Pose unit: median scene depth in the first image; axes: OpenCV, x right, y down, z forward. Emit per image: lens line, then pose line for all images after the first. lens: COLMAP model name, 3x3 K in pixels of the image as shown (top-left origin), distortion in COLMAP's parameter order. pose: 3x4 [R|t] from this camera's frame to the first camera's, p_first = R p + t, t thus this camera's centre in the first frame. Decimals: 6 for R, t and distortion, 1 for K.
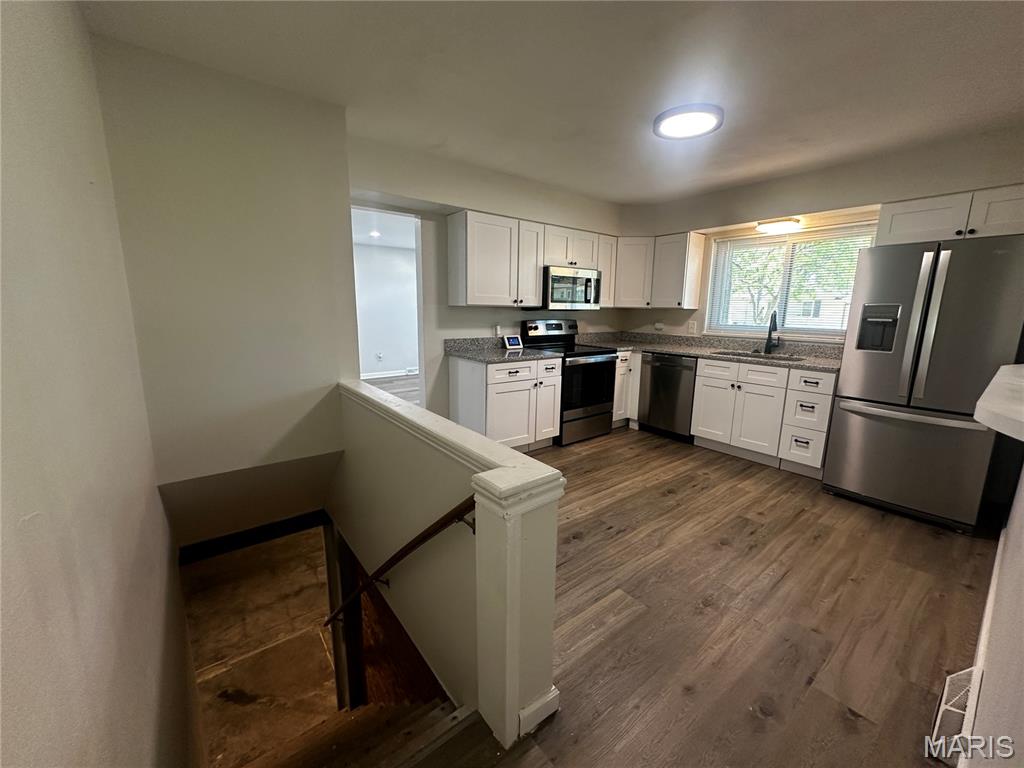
lens RADIAL K [[408.3, 0, 512.0], [0, 408.3, 384.0], [0, 0, 1]] dist [0.001769, 0.000385]
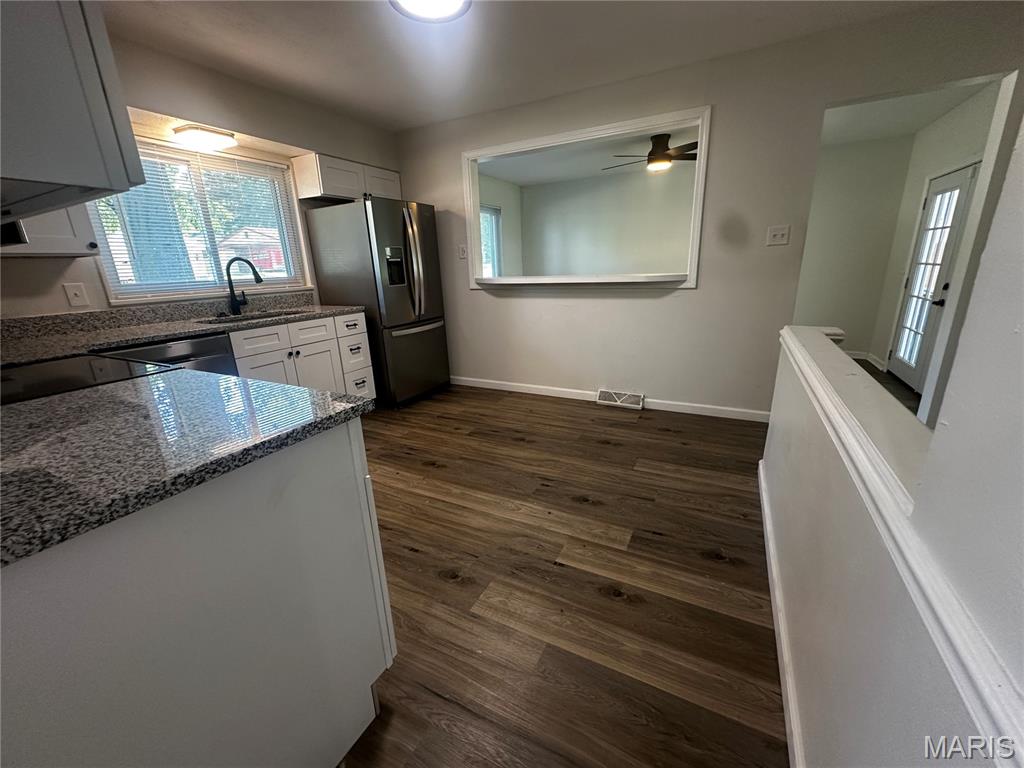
lens RADIAL K [[408.3, 0, 512.0], [0, 408.3, 384.0], [0, 0, 1]] dist [0.001769, 0.000385]
pose [[-0.412897, -0.256077, 0.874037, -0.417943], [0.200249, 0.910653, 0.361403, -0.178461], [-0.888491, 0.324248, -0.324726, 1.135930]]
